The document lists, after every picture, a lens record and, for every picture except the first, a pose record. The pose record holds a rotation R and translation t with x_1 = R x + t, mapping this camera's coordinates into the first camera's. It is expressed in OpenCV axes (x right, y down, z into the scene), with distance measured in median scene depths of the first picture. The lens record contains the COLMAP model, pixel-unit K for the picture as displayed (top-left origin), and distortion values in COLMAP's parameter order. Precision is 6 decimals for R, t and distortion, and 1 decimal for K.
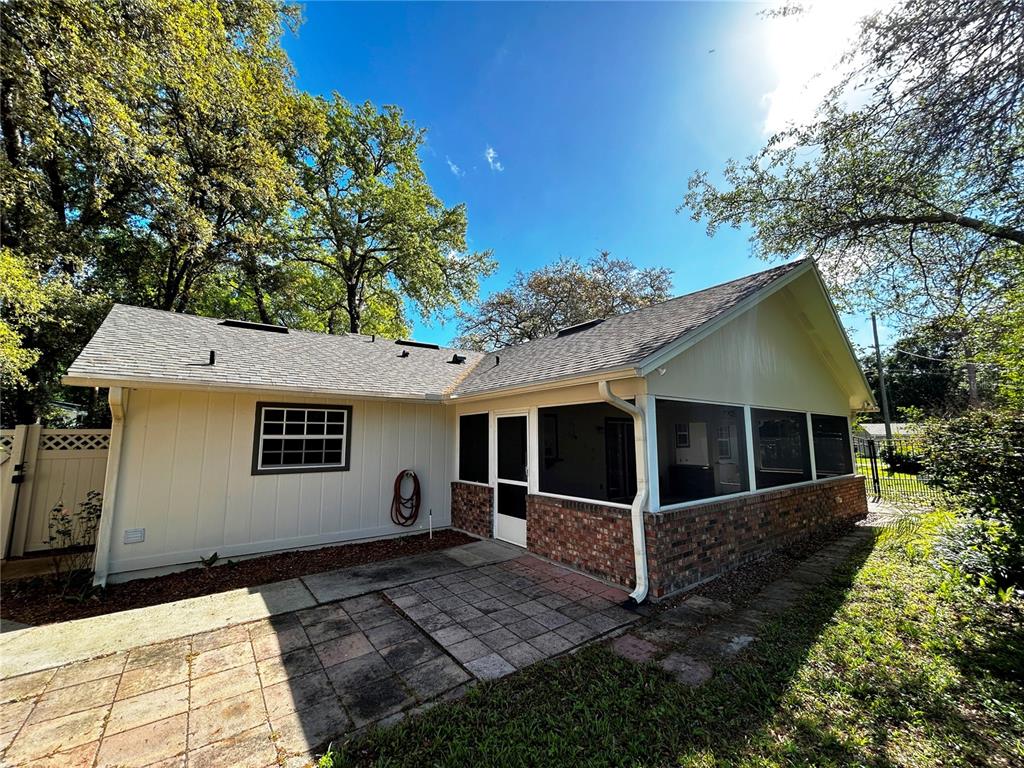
lens RADIAL K [[408.8, 0, 510.7], [0, 408.8, 384.1], [0, 0, 1]] dist [-0.002755, 0.001265]
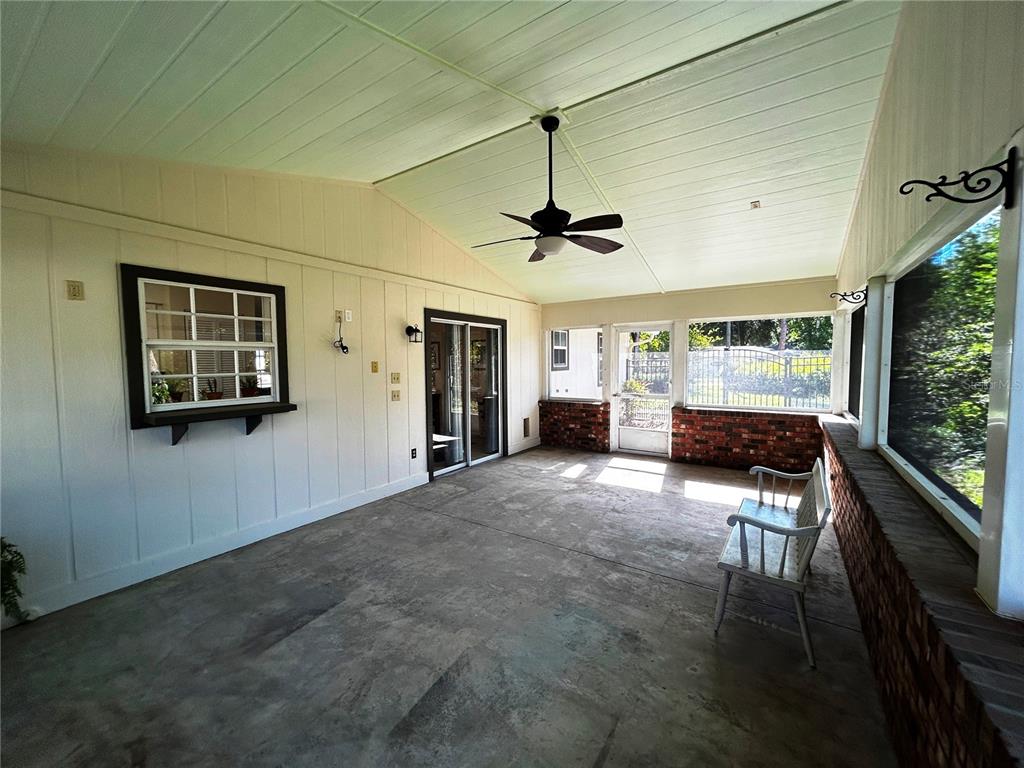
lens RADIAL K [[408.8, 0, 510.2], [0, 408.8, 382.7], [0, 0, 1]] dist [-0.002755, 0.001265]
pose [[0.943963, -0.020010, 0.329445, 0.252375], [-0.041506, 0.983039, 0.178637, 0.117287], [-0.327431, -0.182300, 0.927122, 0.784462]]
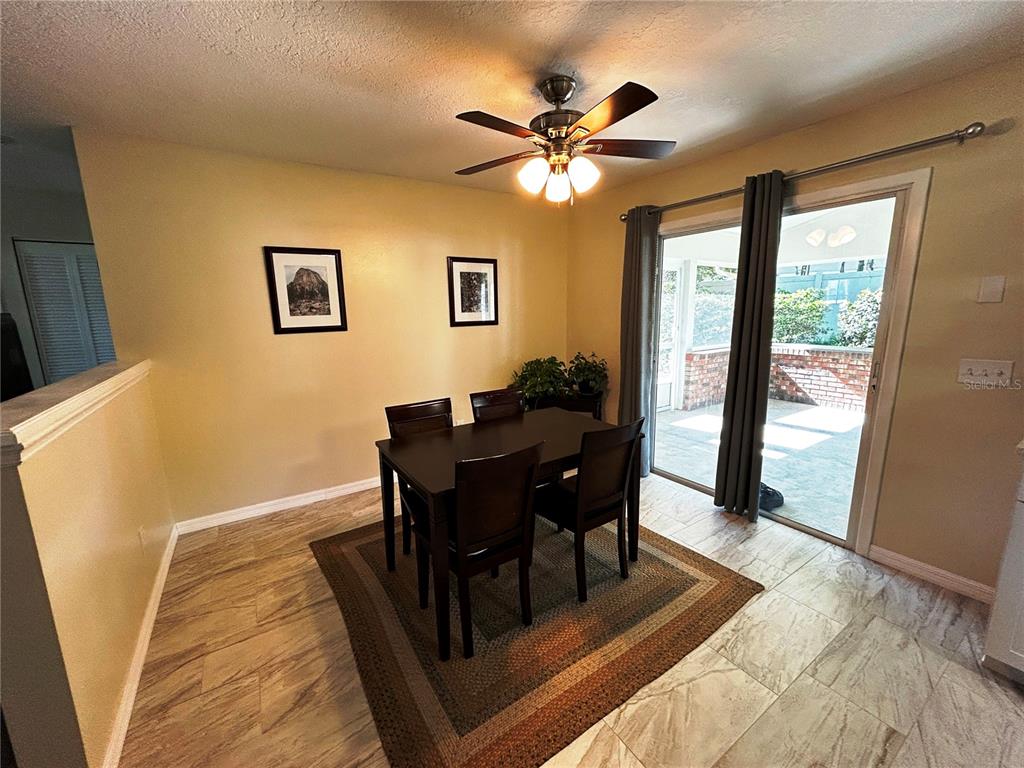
lens RADIAL K [[408.8, 0, 510.2], [0, 408.8, 383.7], [0, 0, 1]] dist [-0.002755, 0.001265]
pose [[0.068555, -0.180339, 0.981212, -0.034315], [-0.114272, 0.975634, 0.187298, 0.282788], [-0.991081, -0.124965, 0.046277, 2.002332]]
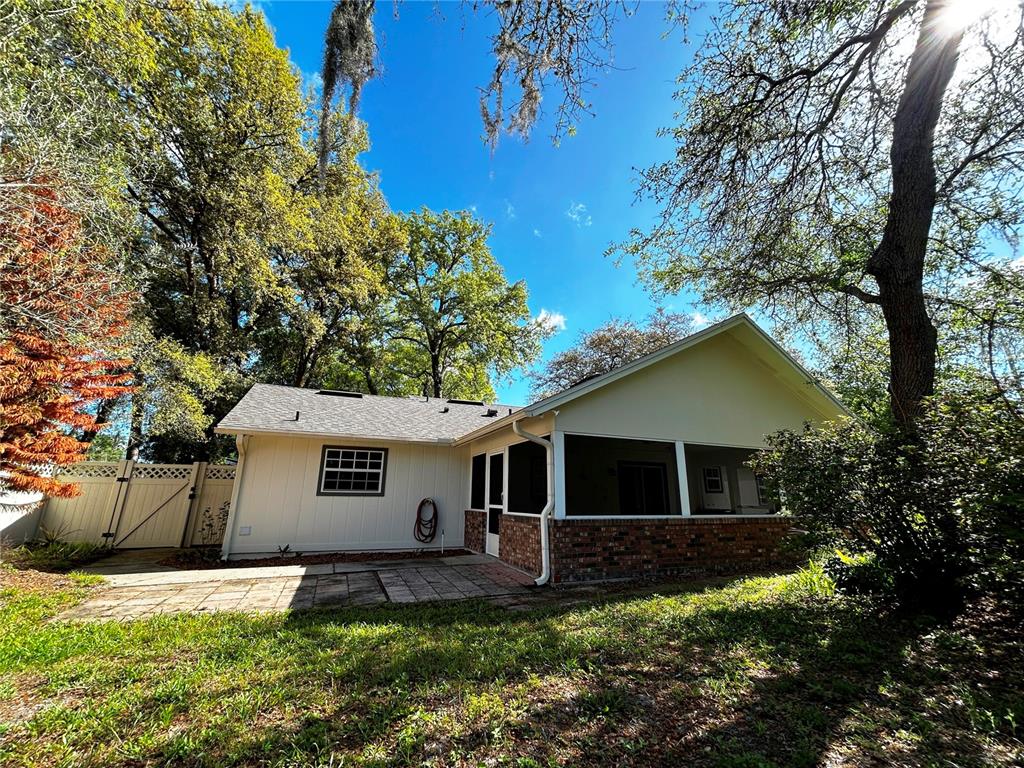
lens RADIAL K [[408.8, 0, 511.7], [0, 408.8, 384.8], [0, 0, 1]] dist [-0.002755, 0.001265]
pose [[0.969434, -0.051131, -0.239963, 0.345822], [0.017836, 0.990143, -0.138919, 0.039270], [0.244701, 0.130393, 0.960791, -0.239010]]
